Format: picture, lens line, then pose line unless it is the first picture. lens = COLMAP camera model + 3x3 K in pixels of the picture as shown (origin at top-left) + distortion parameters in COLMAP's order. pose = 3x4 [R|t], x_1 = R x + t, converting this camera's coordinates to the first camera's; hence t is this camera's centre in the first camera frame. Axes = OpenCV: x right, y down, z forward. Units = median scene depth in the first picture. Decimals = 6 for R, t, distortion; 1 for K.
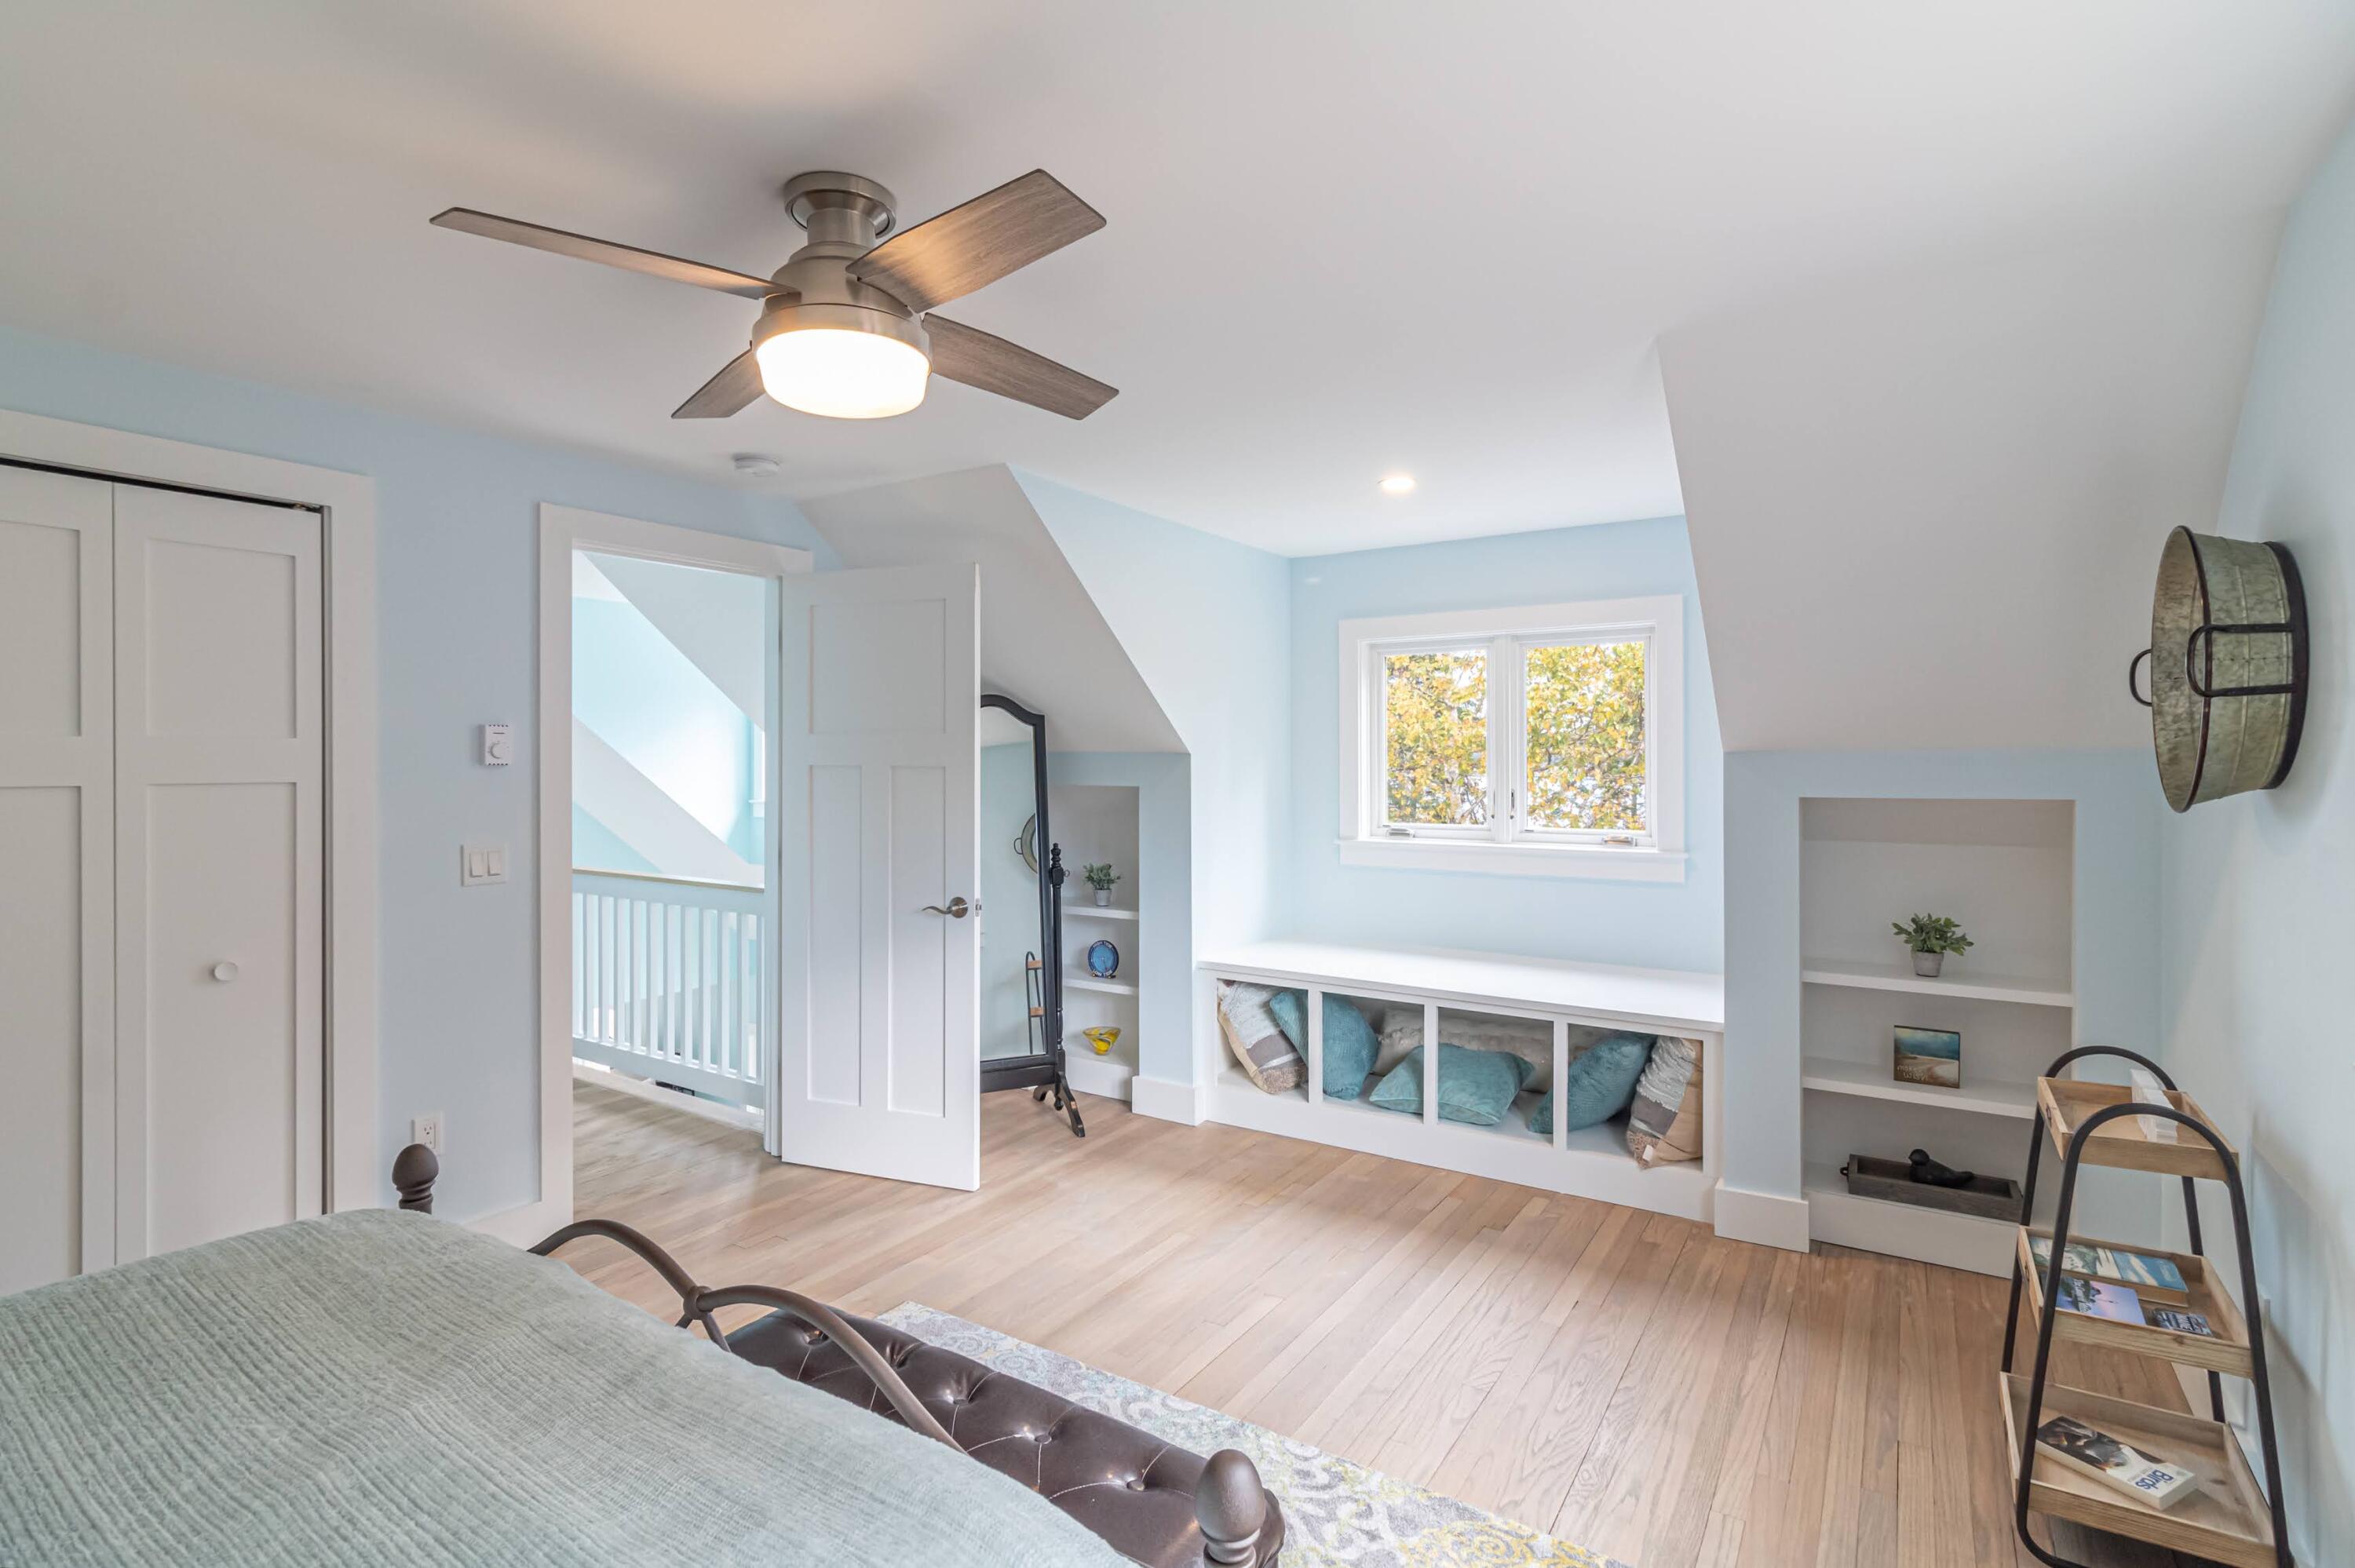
lens RADIAL K [[1109.6, 0, 1177.5], [0, 1109.6, 784.0], [0, 0, 1]] dist [-0.000158, -0.000006]
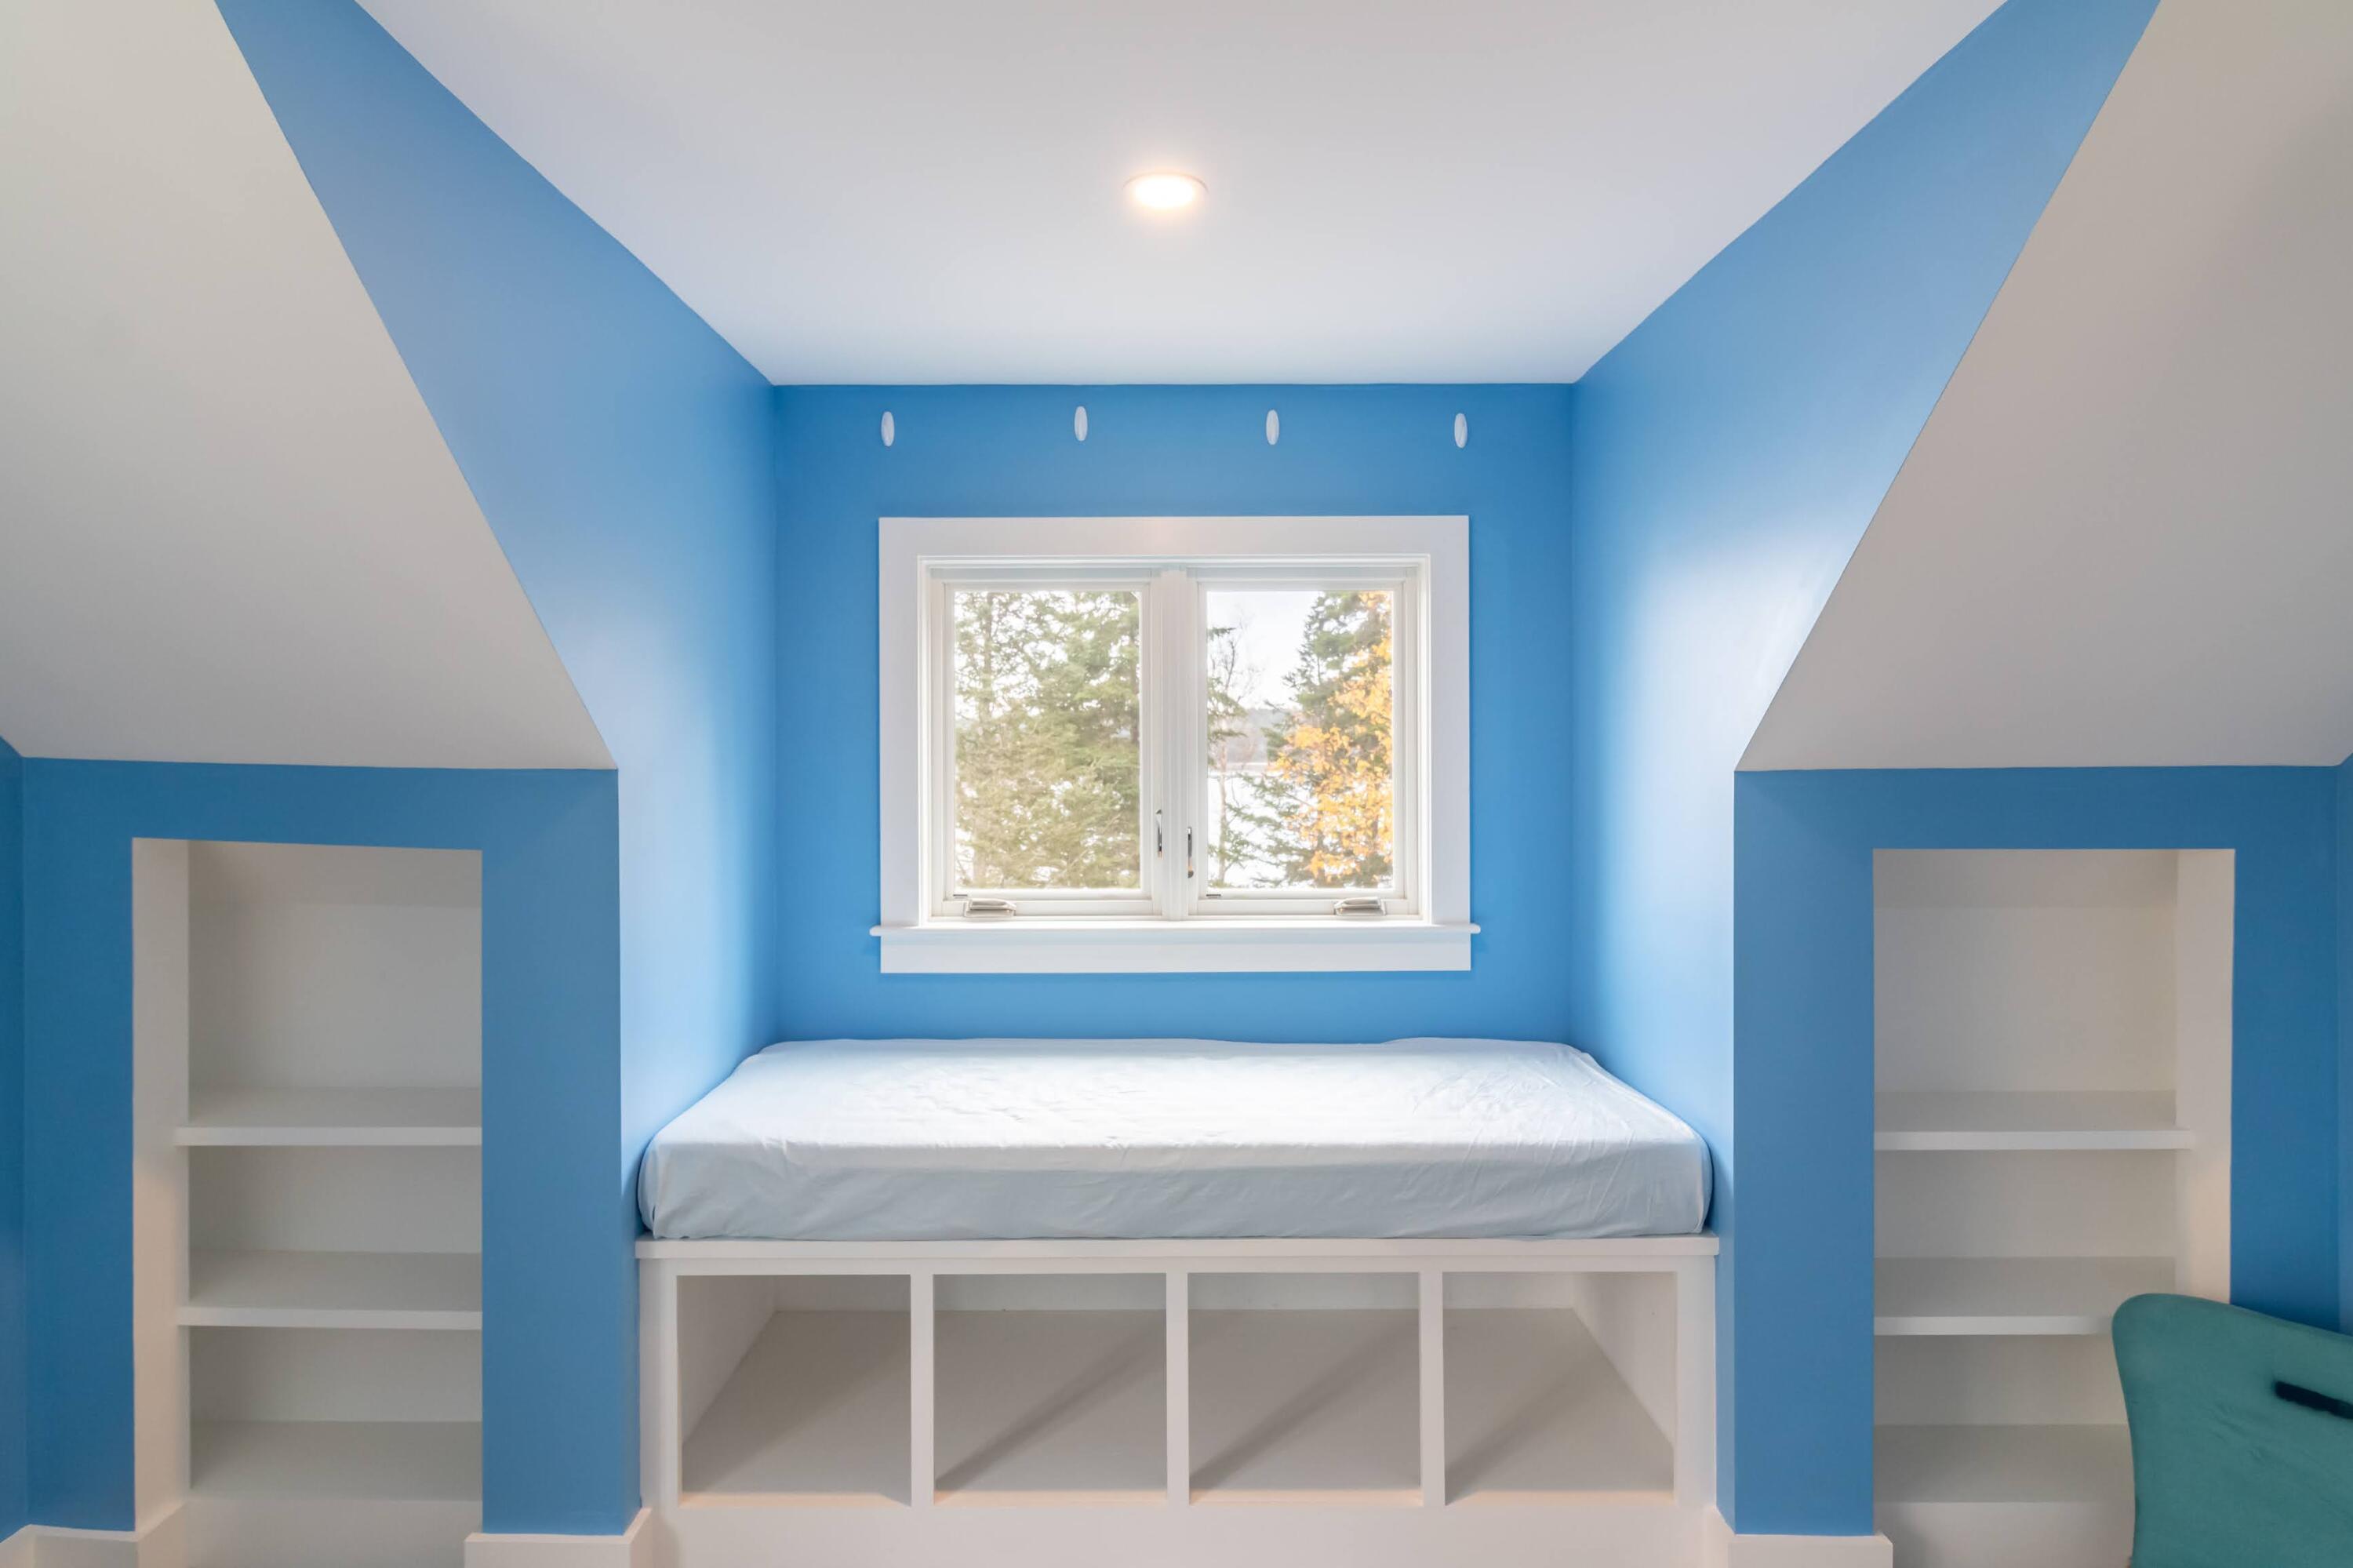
lens RADIAL K [[1296.5, 0, 1176.5], [0, 1296.5, 784.0], [0, 0, 1]] dist [0.001459, 0.000090]
pose [[0.837686, -0.007422, 0.546102, -0.080039], [0.015148, 0.999839, -0.009648, -0.011643], [-0.545942, 0.016354, 0.837663, 0.425916]]
